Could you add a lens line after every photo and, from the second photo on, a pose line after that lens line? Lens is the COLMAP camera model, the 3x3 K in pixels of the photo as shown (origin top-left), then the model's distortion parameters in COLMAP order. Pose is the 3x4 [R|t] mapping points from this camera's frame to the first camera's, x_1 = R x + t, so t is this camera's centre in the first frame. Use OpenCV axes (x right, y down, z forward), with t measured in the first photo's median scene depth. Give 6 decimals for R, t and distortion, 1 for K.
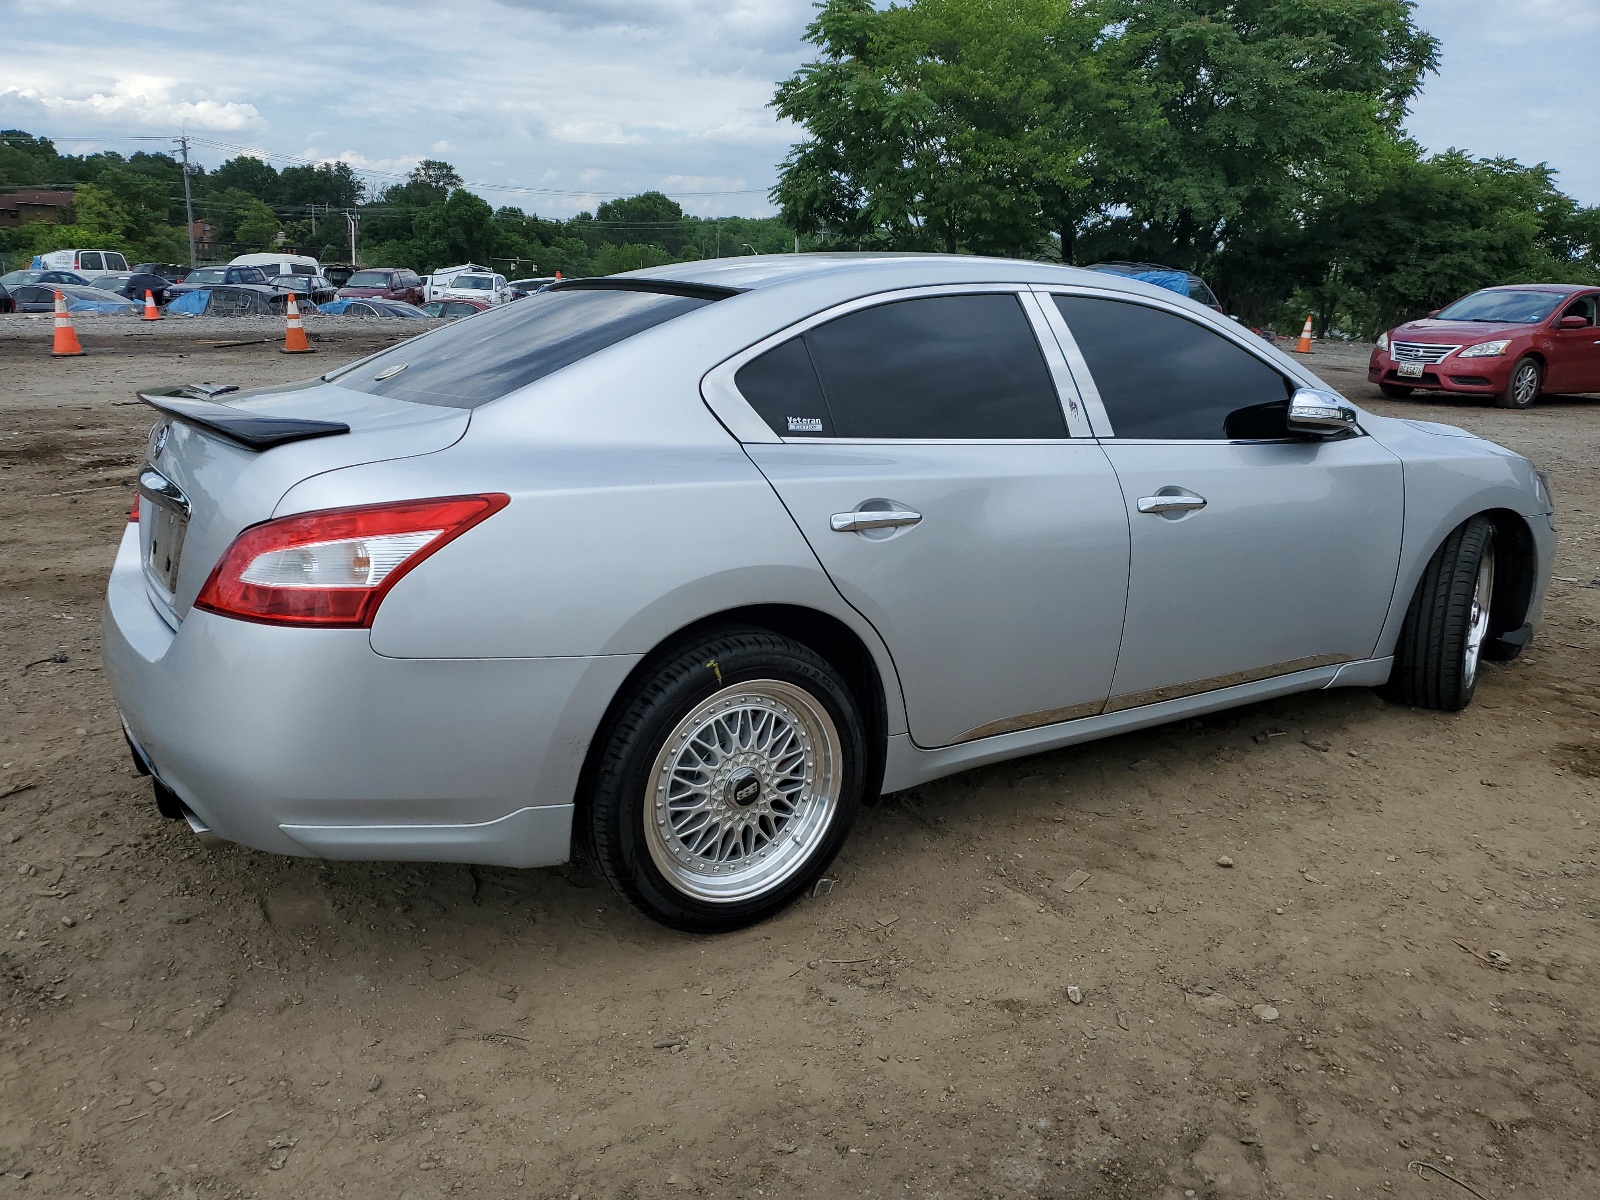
lens RADIAL K [[1258.5, 0, 807.7], [0, 1258.5, 604.7], [0, 0, 1]] dist [0.005585, 0.000265]
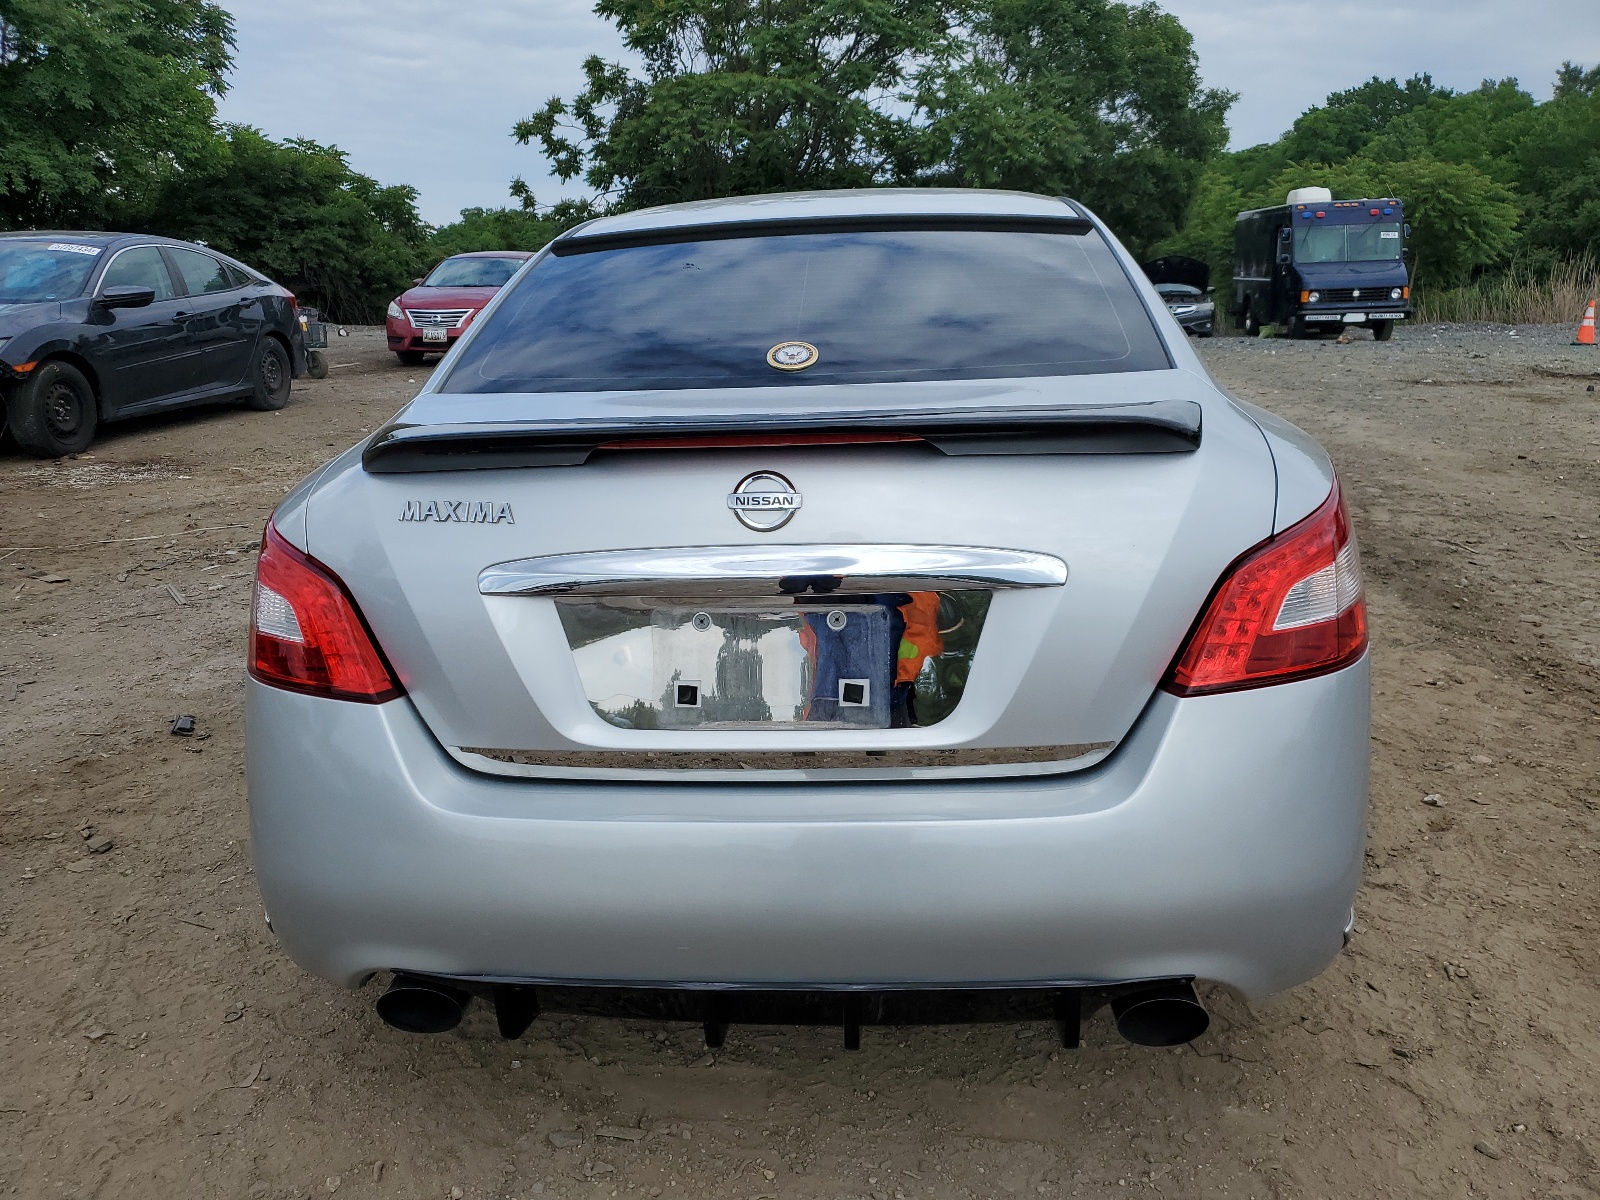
lens RADIAL K [[1258.5, 0, 807.7], [0, 1258.5, 604.7], [0, 0, 1]] dist [0.005585, 0.000265]
pose [[0.611543, -0.234999, 0.755507, -0.089523], [0.225247, 0.967071, 0.118481, -0.012758], [-0.758471, 0.097719, 0.644339, 0.059555]]
